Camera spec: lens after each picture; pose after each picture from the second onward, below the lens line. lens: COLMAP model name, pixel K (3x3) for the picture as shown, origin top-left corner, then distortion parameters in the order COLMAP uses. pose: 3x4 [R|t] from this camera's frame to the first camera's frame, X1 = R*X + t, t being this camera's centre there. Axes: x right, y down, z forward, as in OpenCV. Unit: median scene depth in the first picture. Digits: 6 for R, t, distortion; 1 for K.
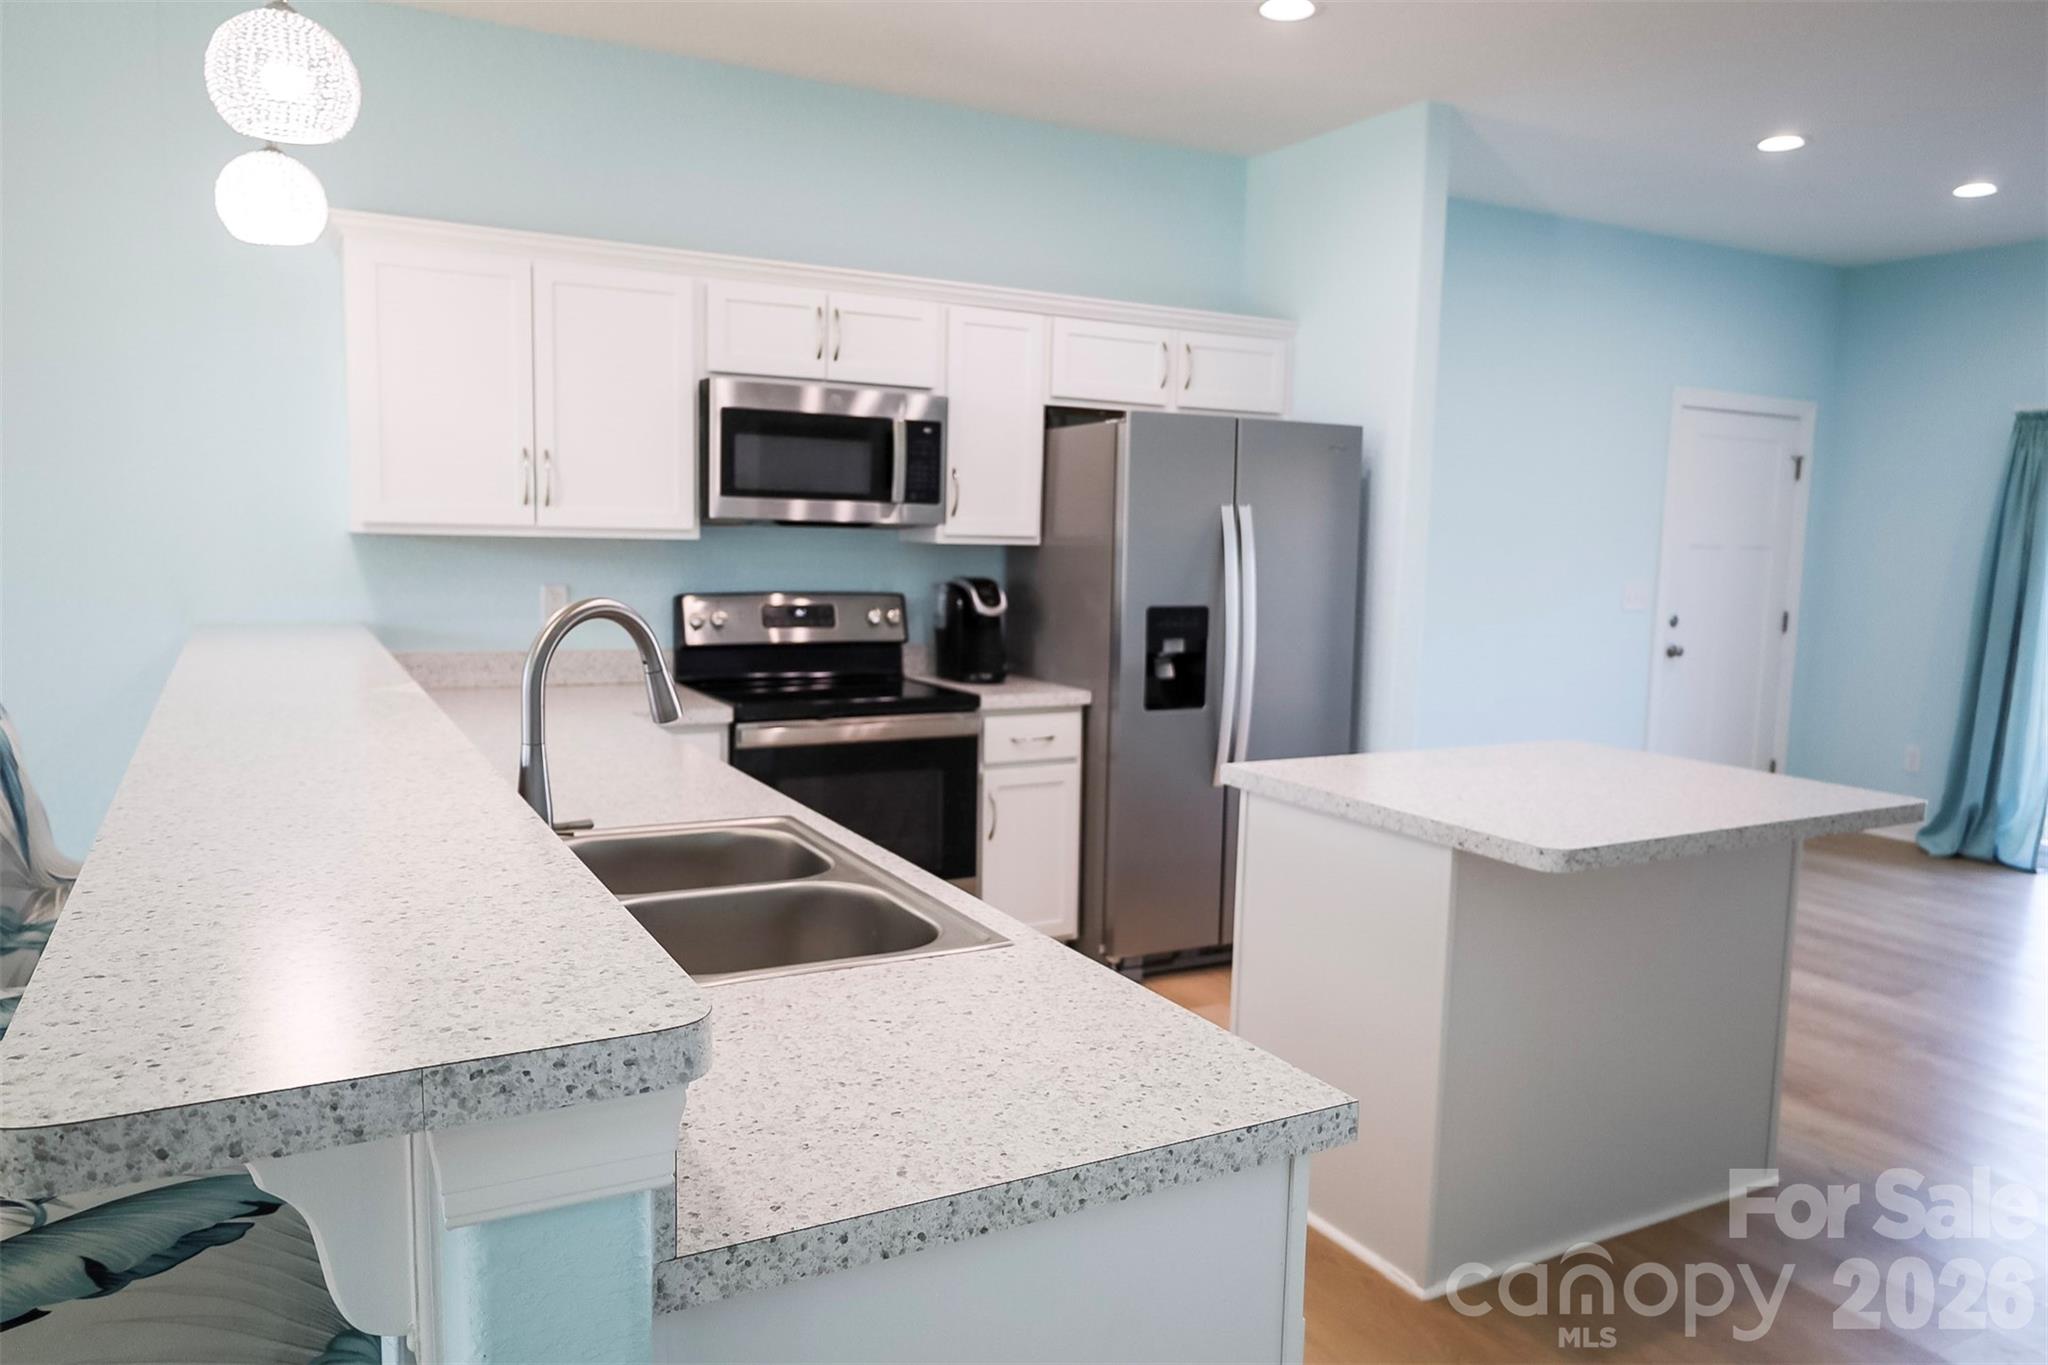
lens RADIAL K [[1399.9, 0, 1024.0], [0, 1399.9, 682.5], [0, 0, 1]] dist [-0.009039, -0.003469]
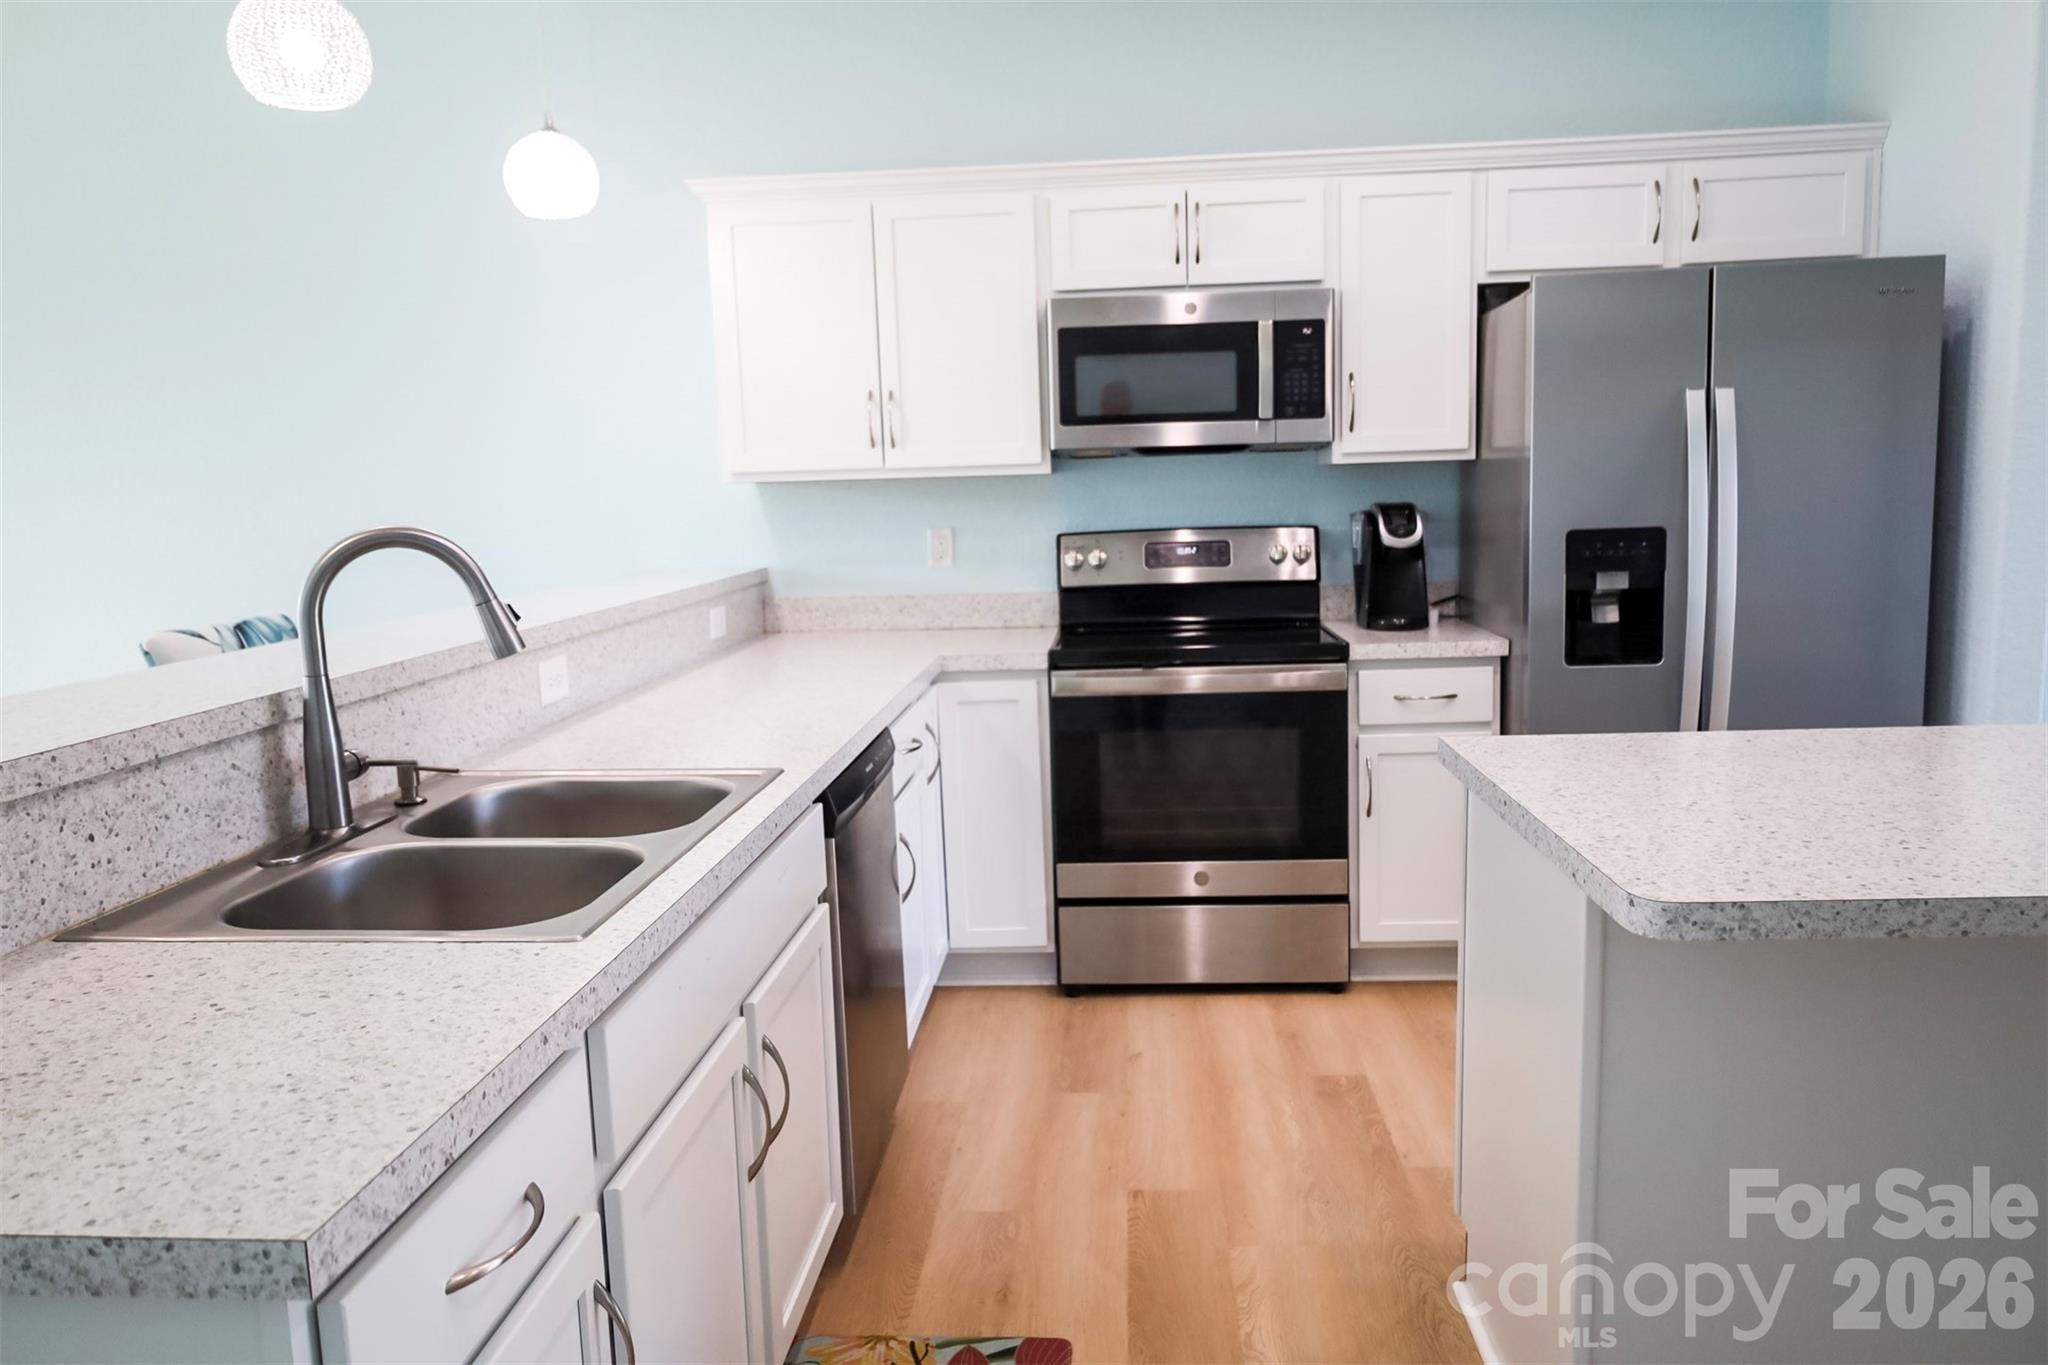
lens RADIAL K [[1399.9, 0, 1024.0], [0, 1399.9, 682.5], [0, 0, 1]] dist [-0.009039, -0.003469]
pose [[0.838236, 0.025806, -0.544697, 0.253972], [-0.007126, 0.999313, 0.036378, 0.003661], [0.545261, -0.026612, 0.837844, 0.188118]]
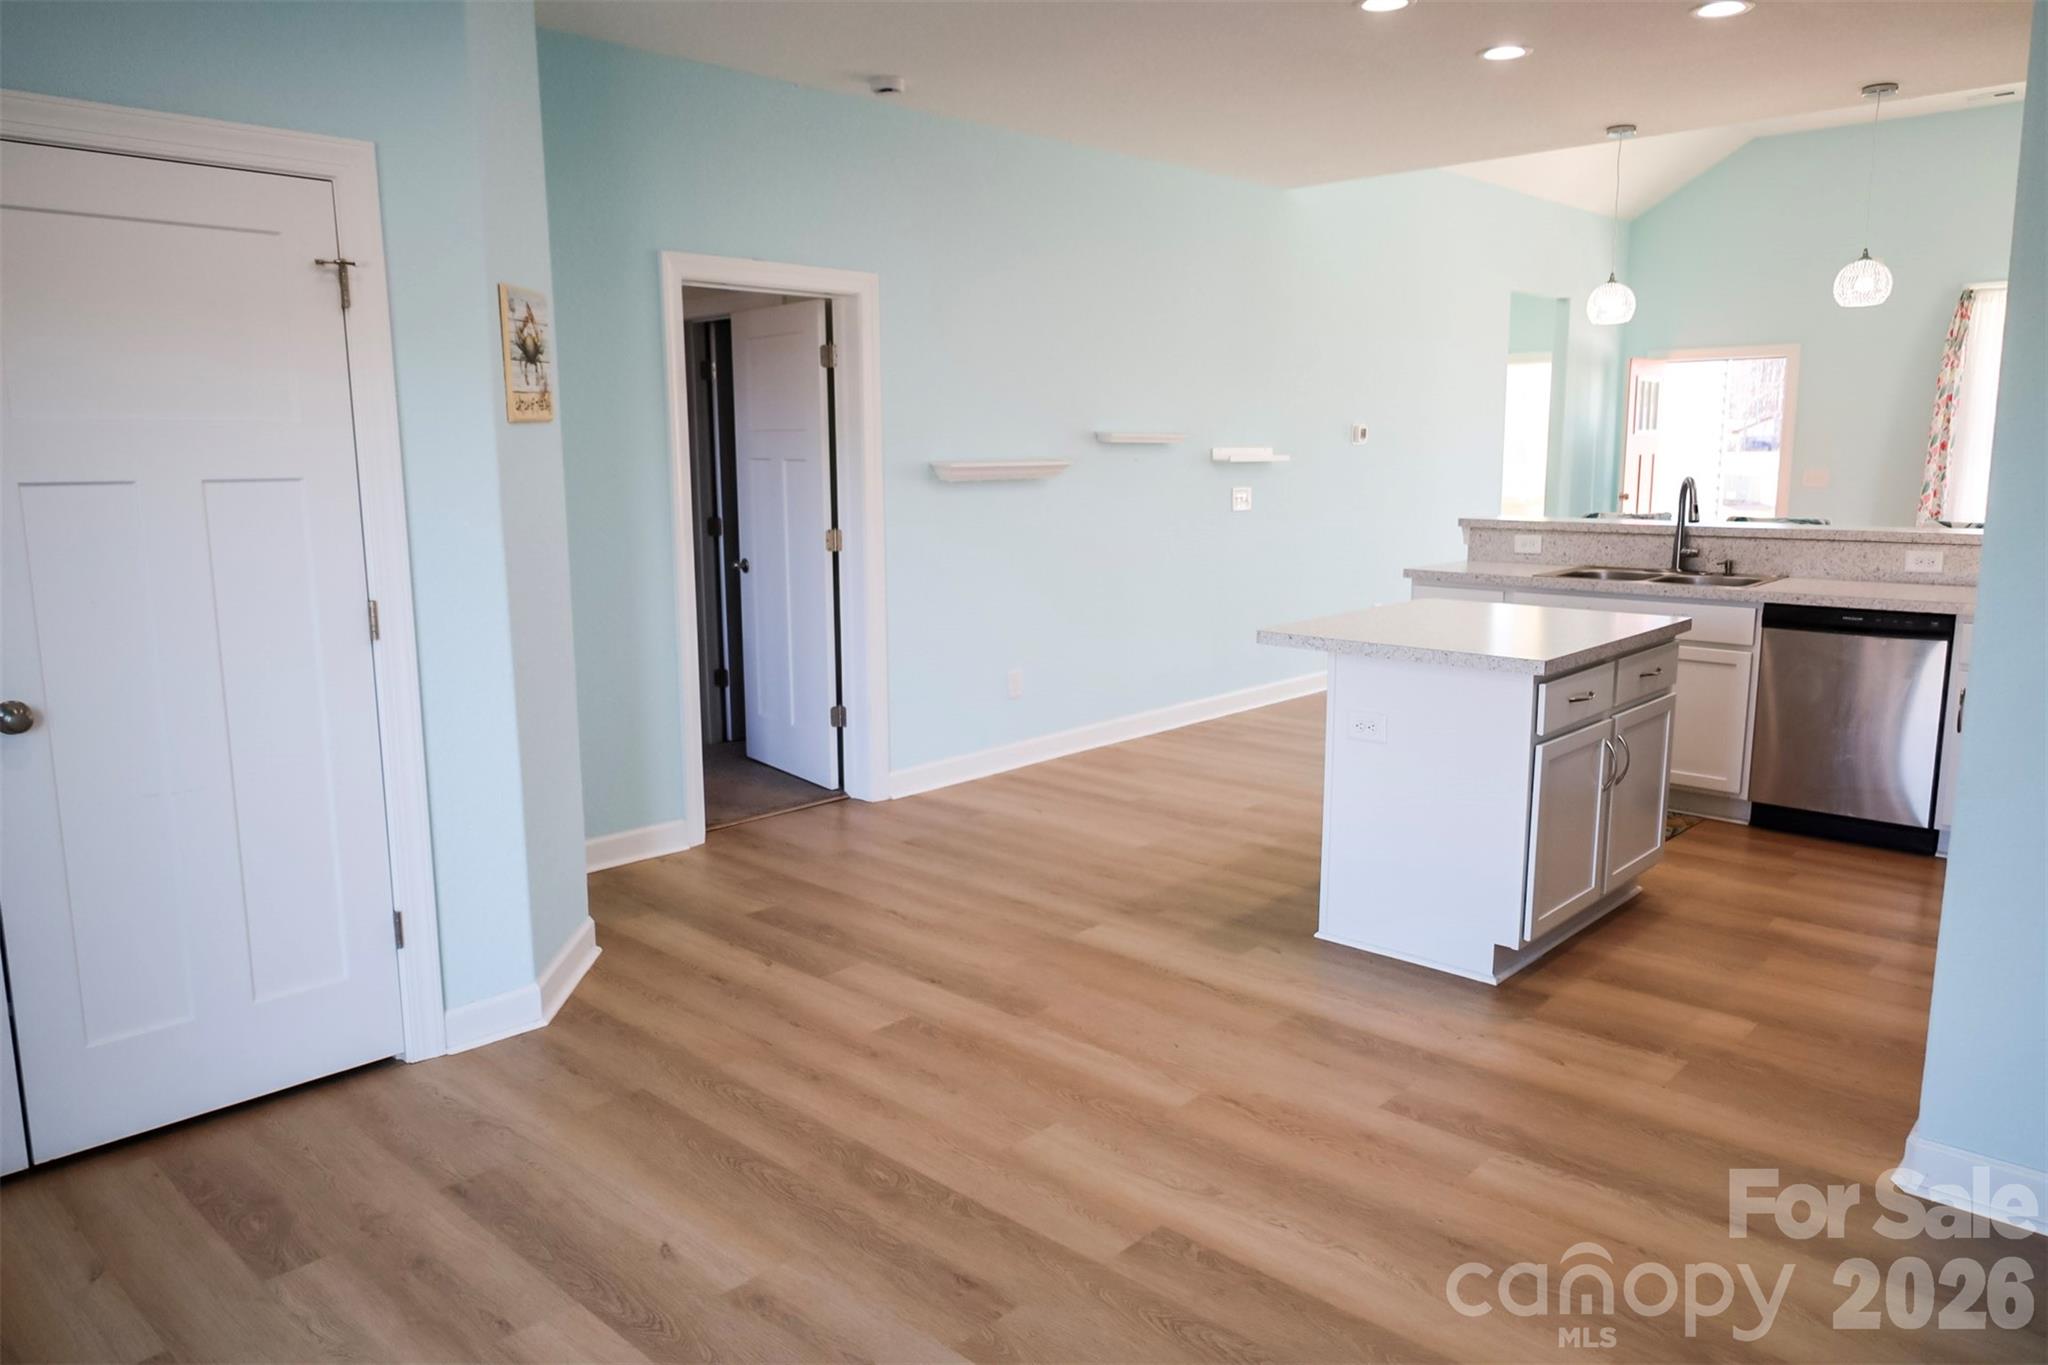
lens RADIAL K [[1399.9, 0, 1024.0], [0, 1399.9, 682.5], [0, 0, 1]] dist [-0.009039, -0.003469]
pose [[-0.950378, 0.039528, -0.308576, 0.877519], [-0.045218, 0.963810, 0.262728, -0.157225], [0.307793, 0.263644, -0.914196, 1.497380]]
